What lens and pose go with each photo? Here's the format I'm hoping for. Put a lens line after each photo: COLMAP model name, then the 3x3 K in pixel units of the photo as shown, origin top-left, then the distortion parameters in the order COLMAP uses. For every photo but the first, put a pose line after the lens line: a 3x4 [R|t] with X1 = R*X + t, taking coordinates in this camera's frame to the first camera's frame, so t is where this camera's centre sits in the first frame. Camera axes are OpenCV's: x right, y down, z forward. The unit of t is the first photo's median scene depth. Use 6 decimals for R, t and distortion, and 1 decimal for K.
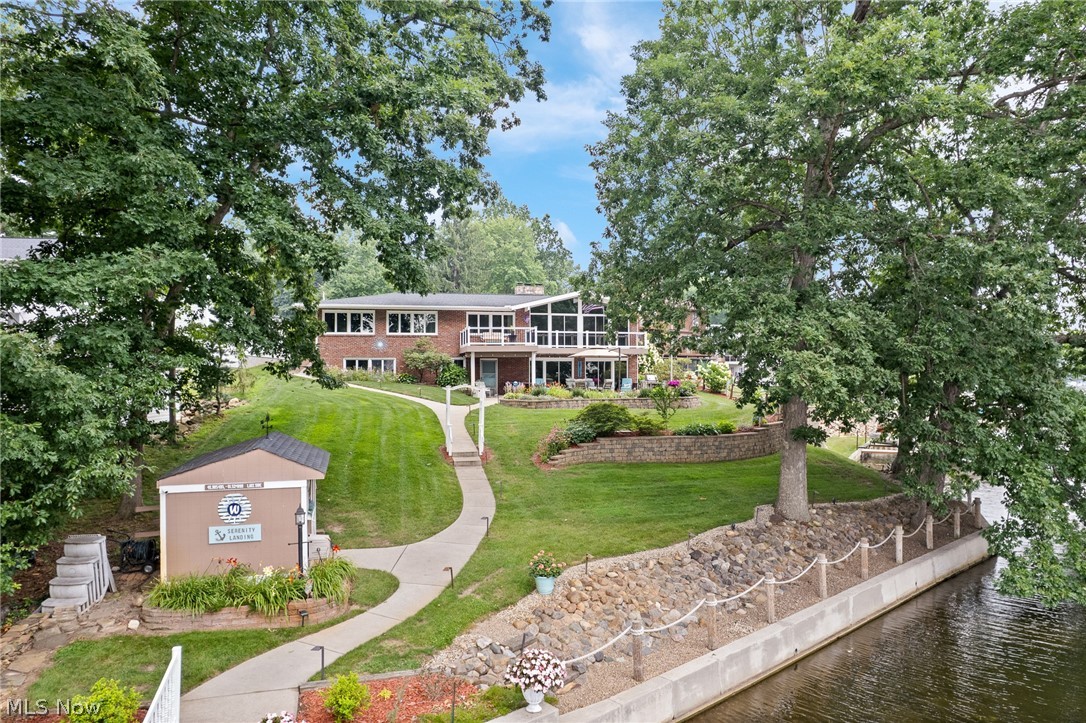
lens RADIAL K [[703.9, 0, 543.0], [0, 703.9, 361.5], [0, 0, 1]] dist [-0.064104, 0.059332]
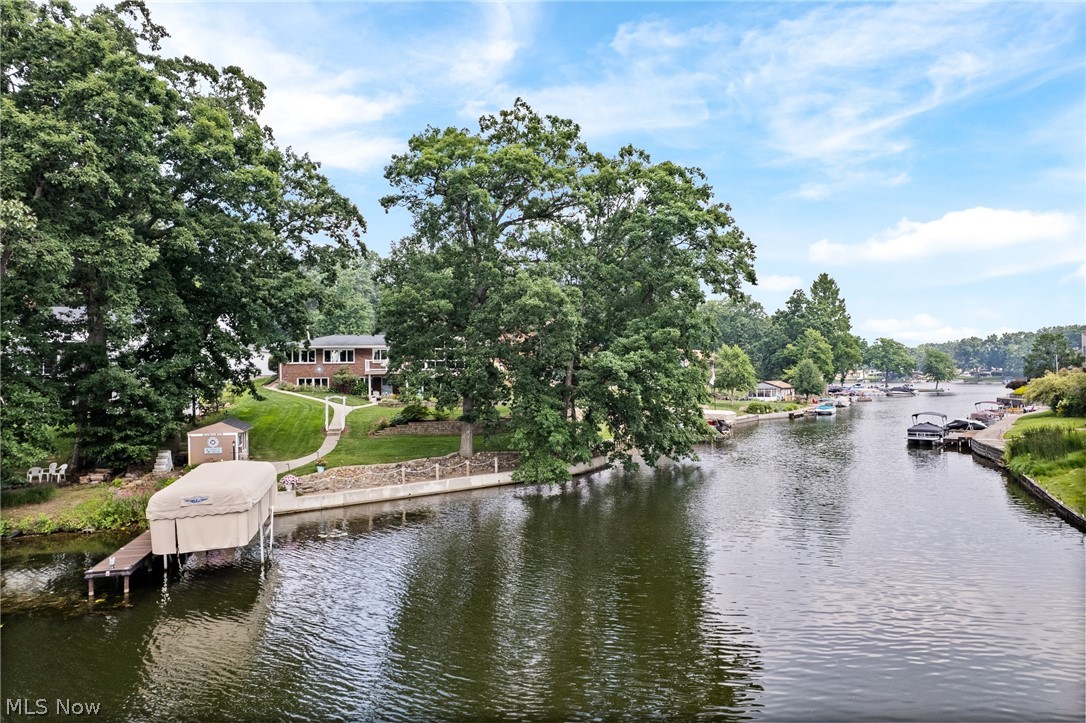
lens RADIAL K [[703.9, 0, 543.0], [0, 703.9, 361.5], [0, 0, 1]] dist [-0.064104, 0.059332]
pose [[0.999339, -0.009580, -0.035065, 0.362641], [0.009658, 0.999951, 0.002057, -0.042151], [0.035044, -0.002394, 0.999383, -0.648215]]
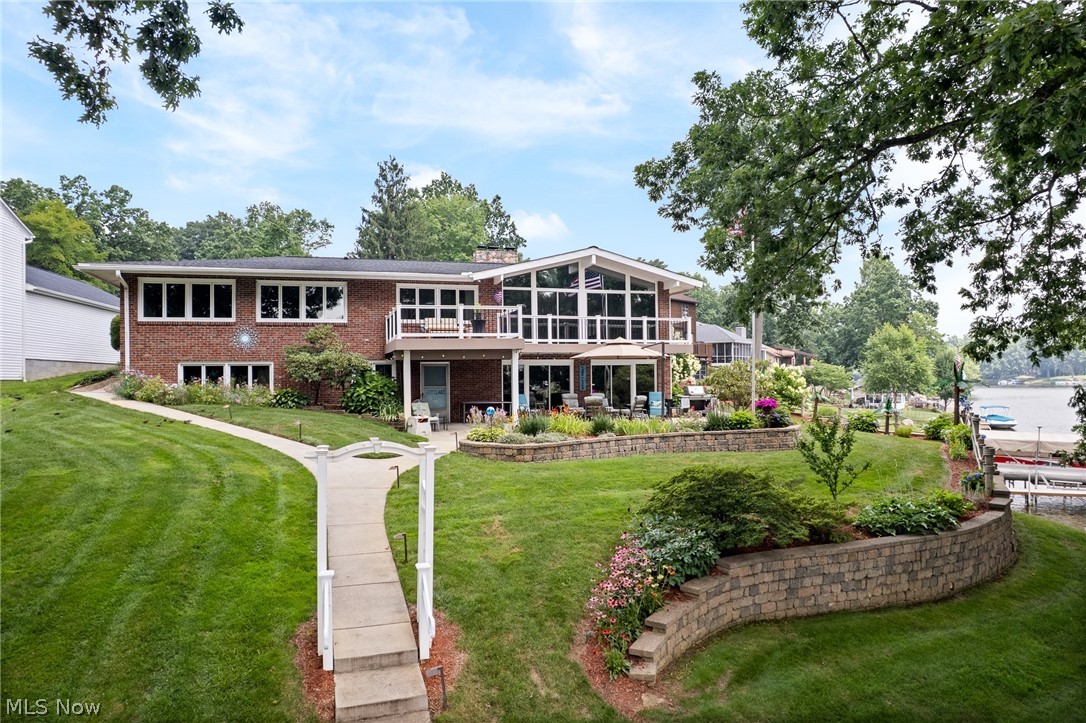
lens RADIAL K [[692.3, 0, 543.0], [0, 692.3, 361.5], [0, 0, 1]] dist [-0.071017, 0.000333]
pose [[0.996297, -0.006602, 0.085724, -0.038094], [0.006851, 0.999973, -0.002602, -0.002594], [-0.085705, 0.003180, 0.996316, 0.433026]]
